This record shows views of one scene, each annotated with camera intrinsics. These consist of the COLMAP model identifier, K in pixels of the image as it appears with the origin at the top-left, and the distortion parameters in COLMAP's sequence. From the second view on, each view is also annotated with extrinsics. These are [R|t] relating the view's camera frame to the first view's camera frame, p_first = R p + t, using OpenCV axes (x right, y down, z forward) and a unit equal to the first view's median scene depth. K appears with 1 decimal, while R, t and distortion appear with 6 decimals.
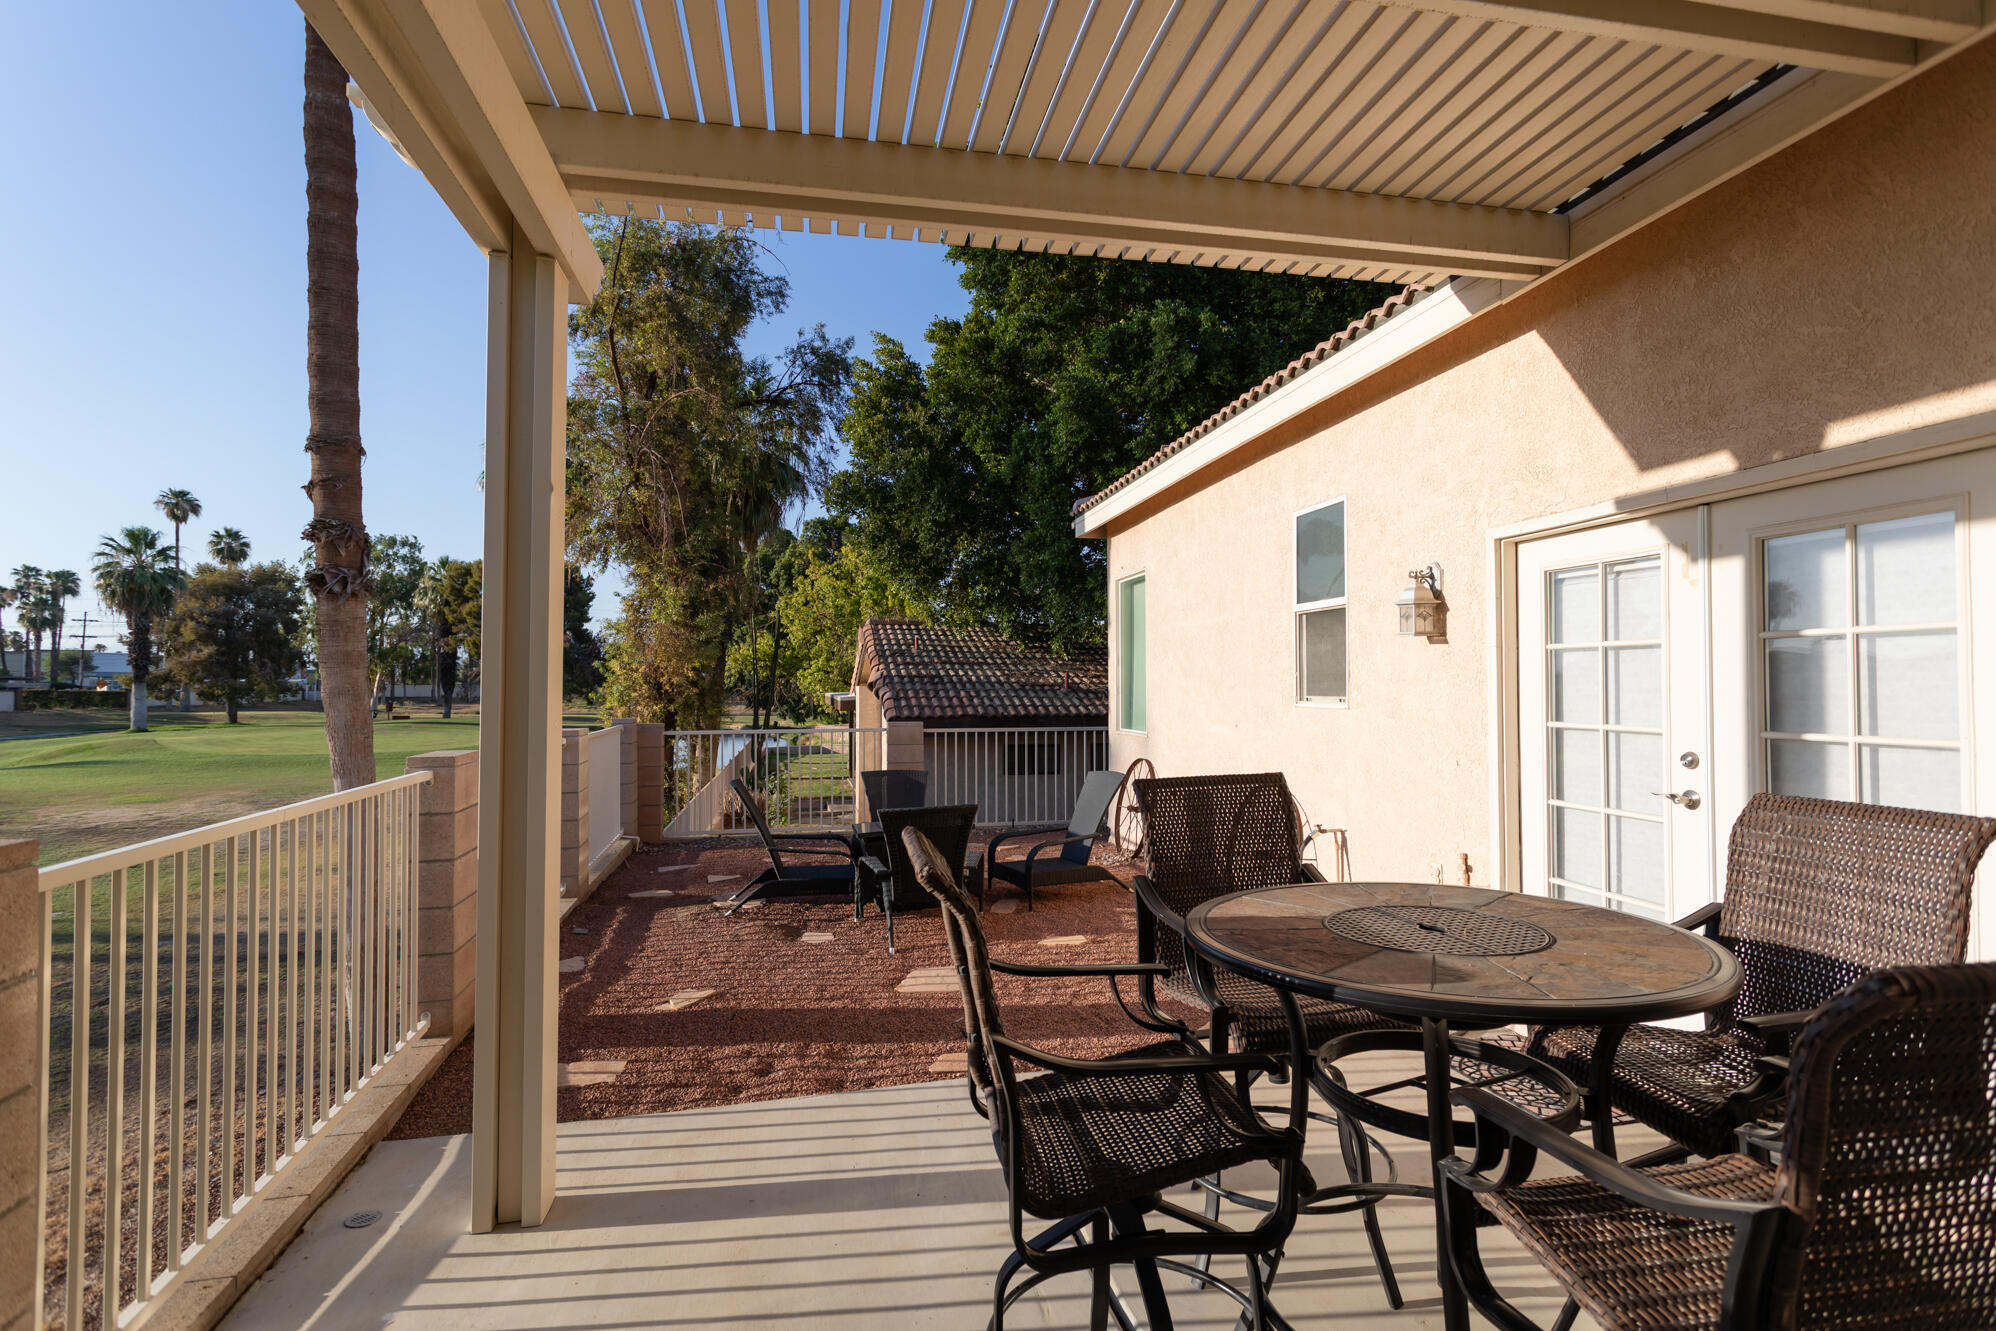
lens RADIAL K [[935.5, 0, 999.6], [0, 935.5, 662.4], [0, 0, 1]] dist [0.002501, 0.001074]
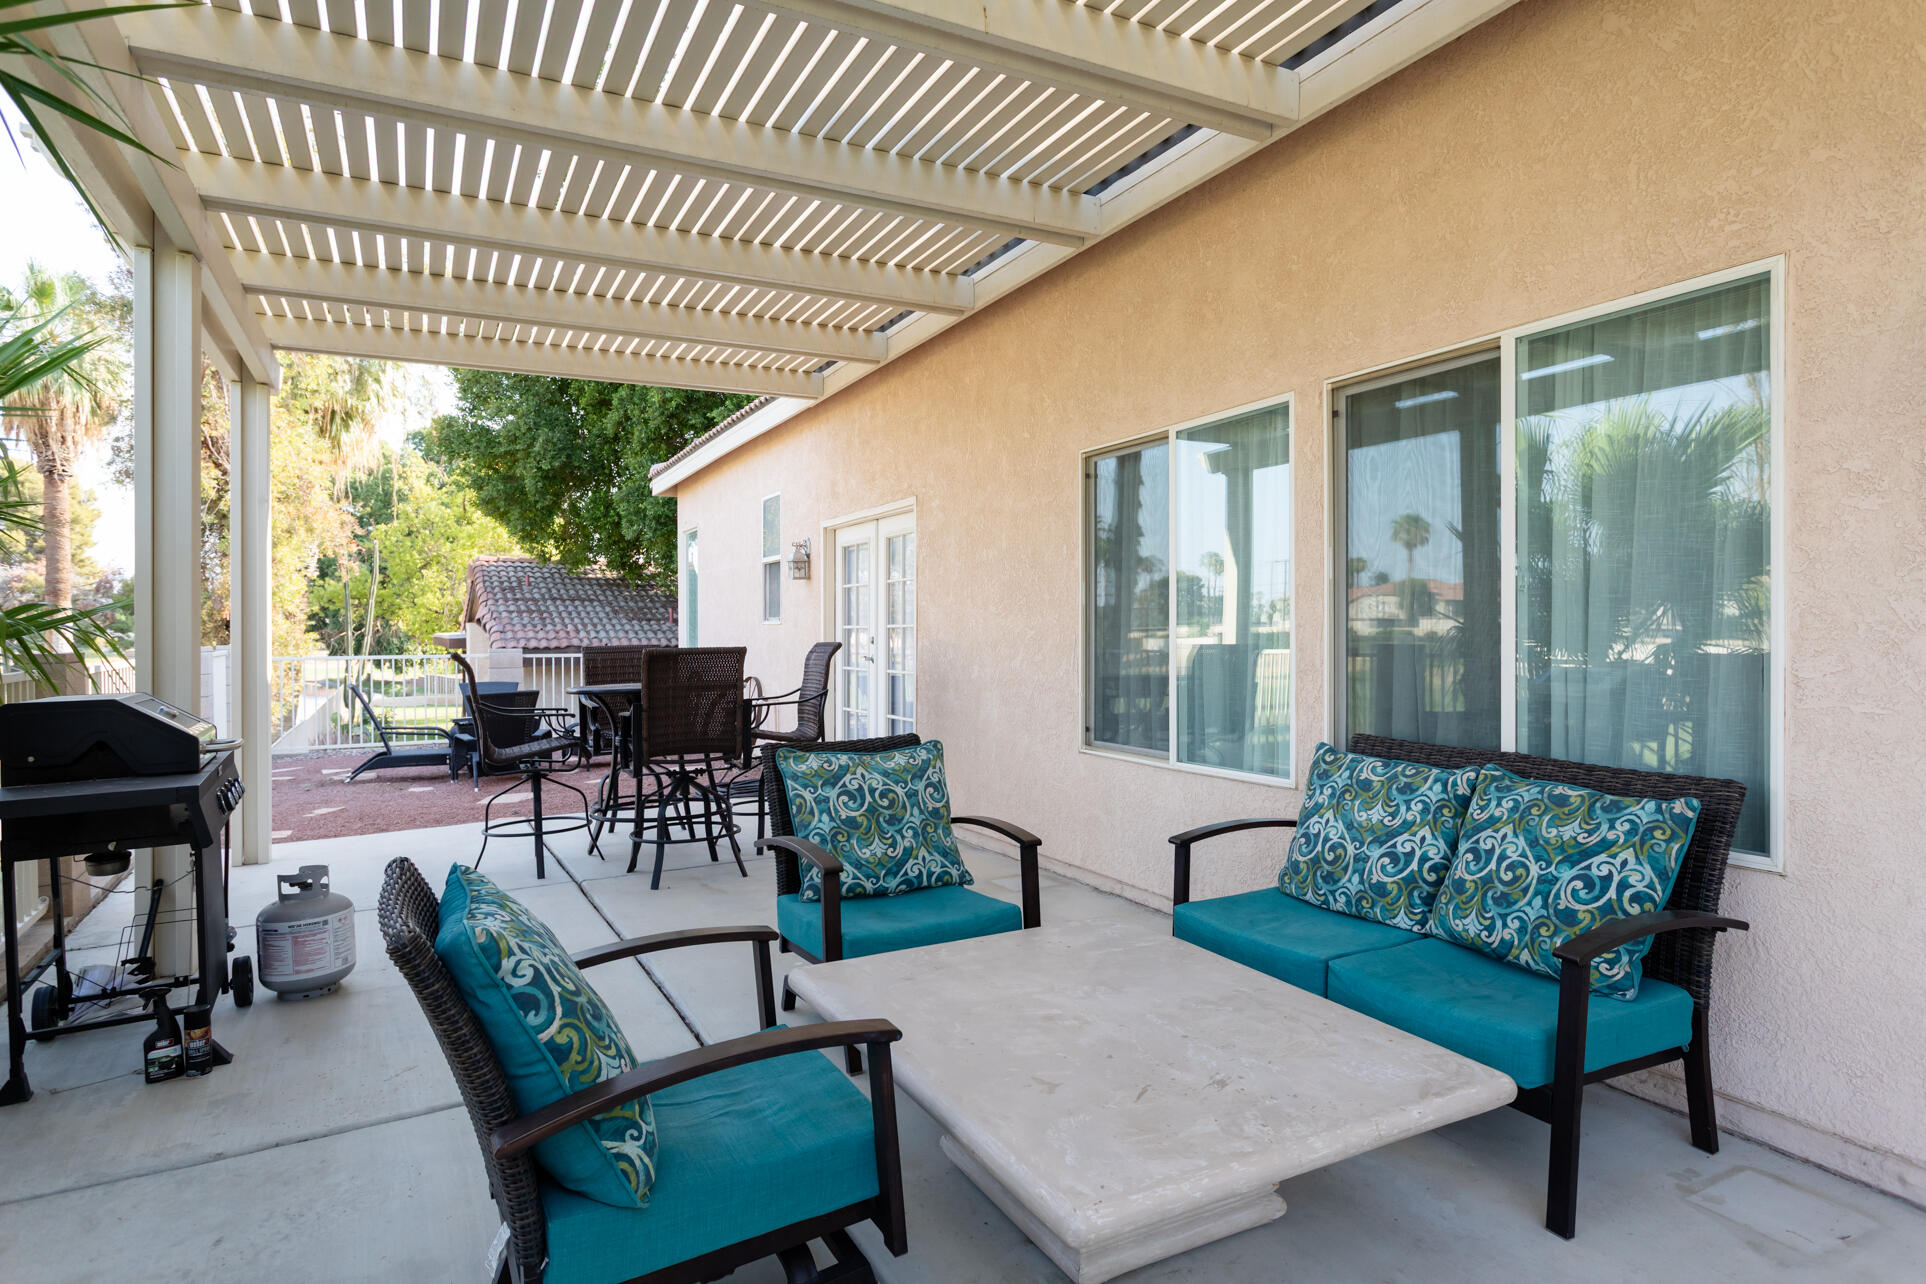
lens RADIAL K [[1062.0, 0, 961.5], [0, 1062.0, 623.8], [0, 0, 1]] dist [0.000107, 0.000365]
pose [[0.962228, -0.000227, 0.272245, 0.030598], [-0.004795, 0.999830, 0.017781, 0.002728], [-0.272203, -0.018415, 0.962064, -0.150531]]
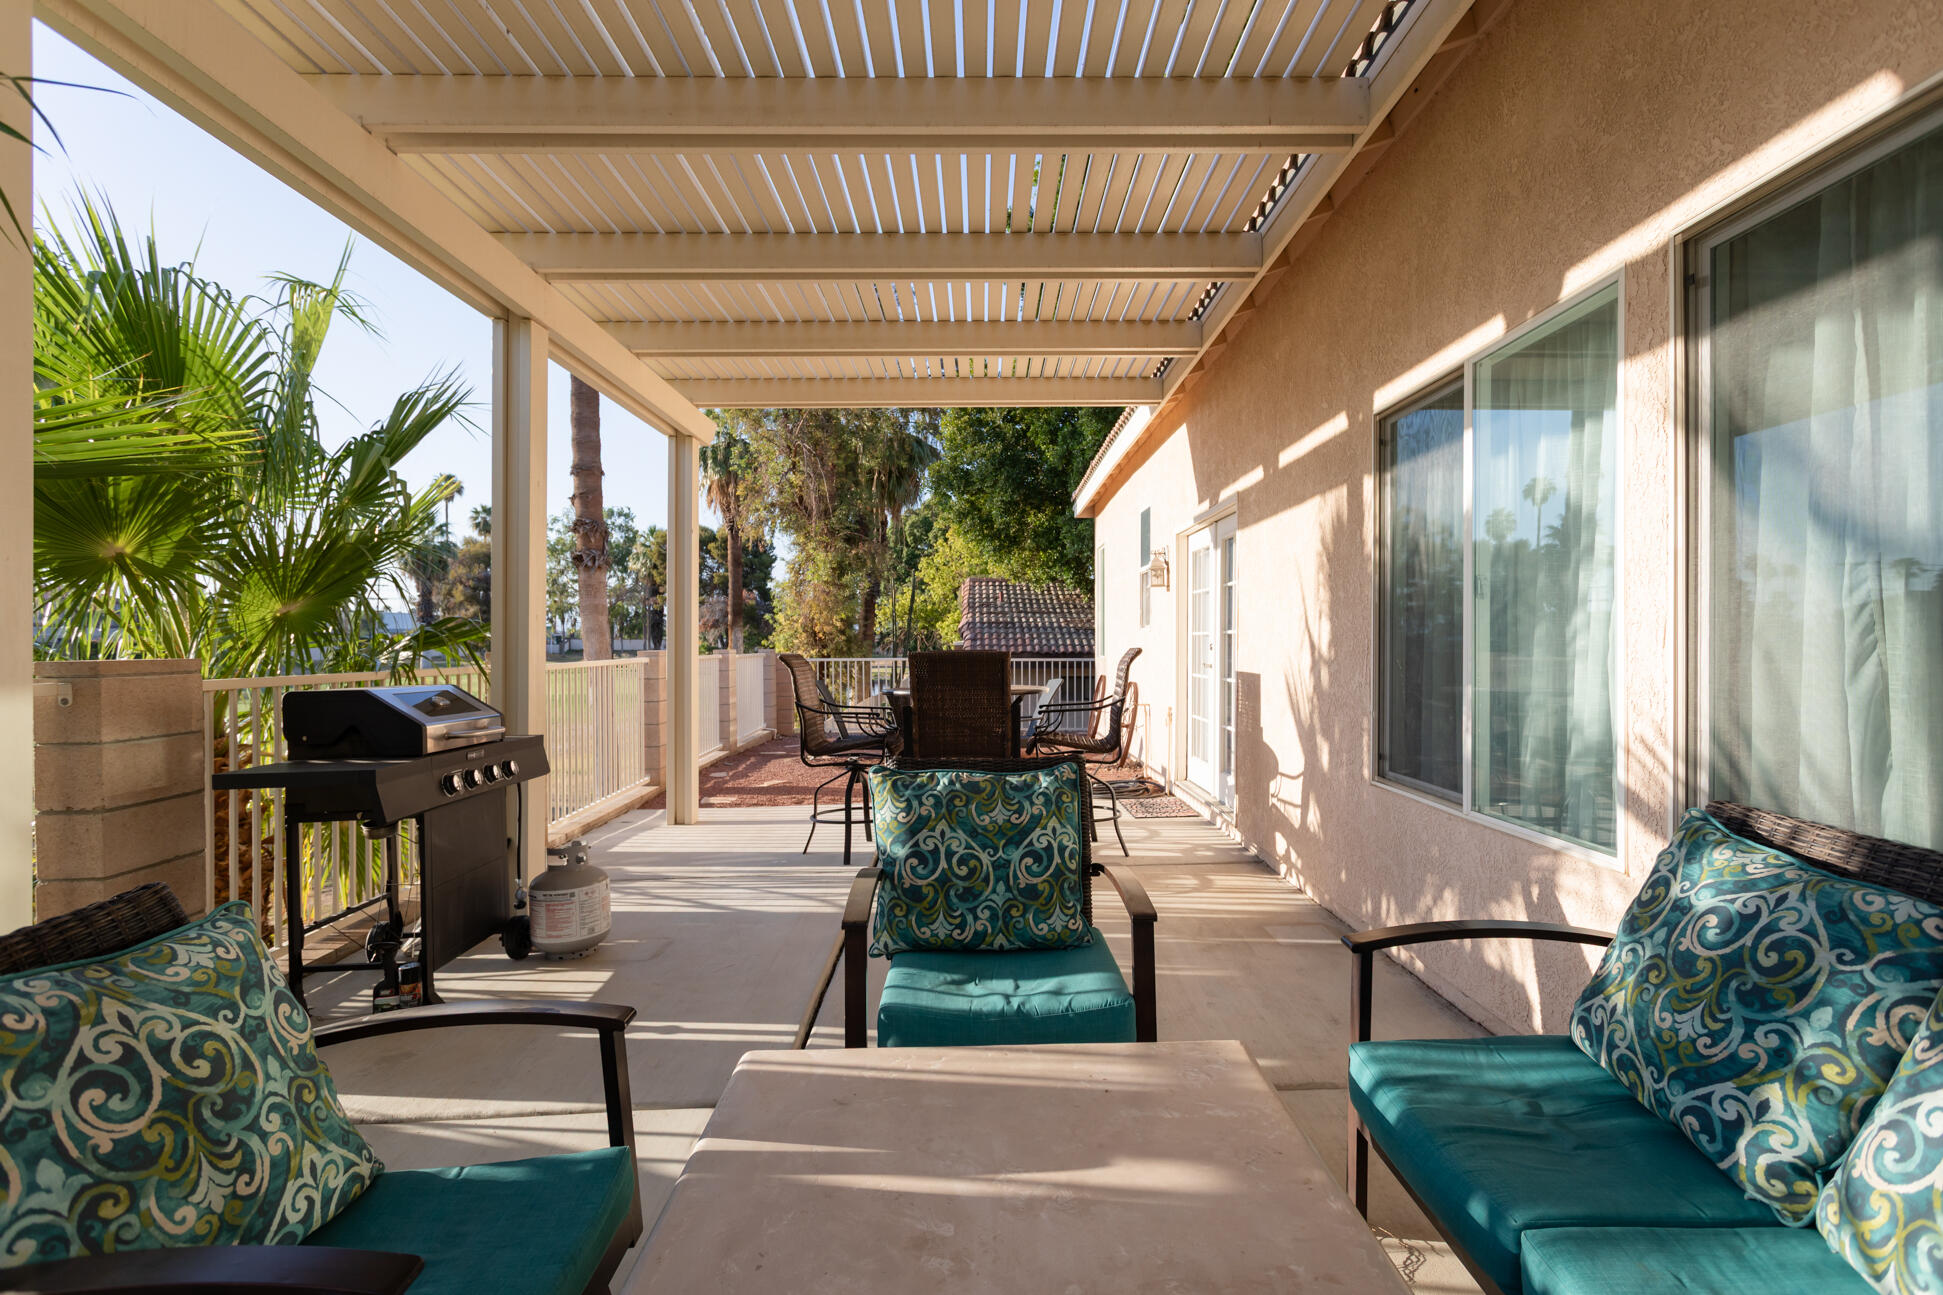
lens RADIAL K [[919.5, 0, 987.8], [0, 919.5, 638.1], [0, 0, 1]] dist [0.001171, 0.000059]
pose [[0.982595, -0.000444, -0.185758, 0.069607], [0.004611, 0.999747, 0.022003, 0.004400], [0.185701, -0.022477, 0.982349, -0.117448]]
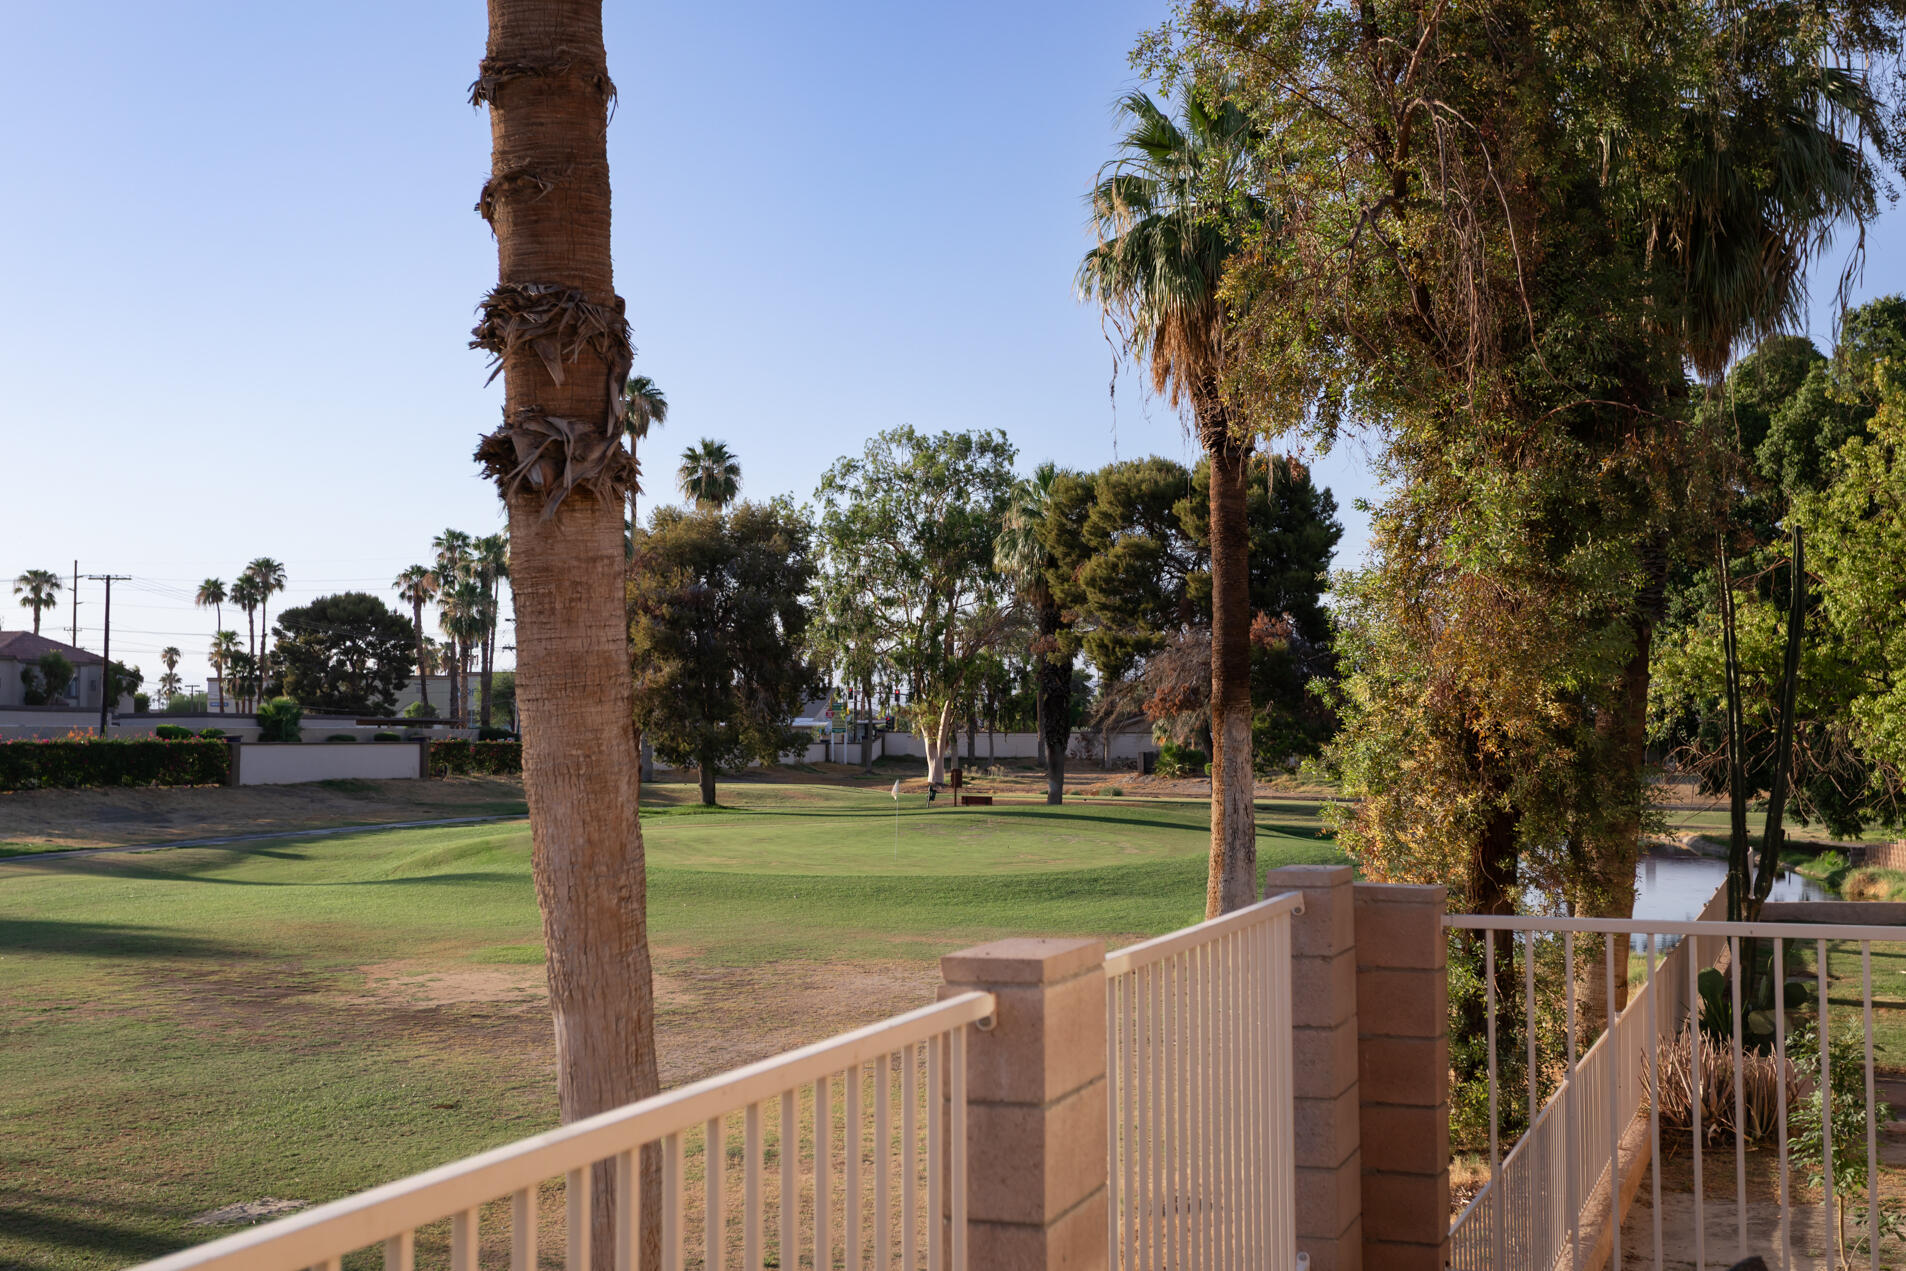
lens RADIAL K [[2226.7, 0, 919.0], [0, 2226.7, 623.8], [0, 0, 1]] dist [0.018799, -0.016956]
pose [[0.825358, -0.026337, -0.563995, -0.036783], [0.012081, 0.999507, -0.028995, 0.000932], [0.564481, 0.017117, 0.825269, 0.121842]]
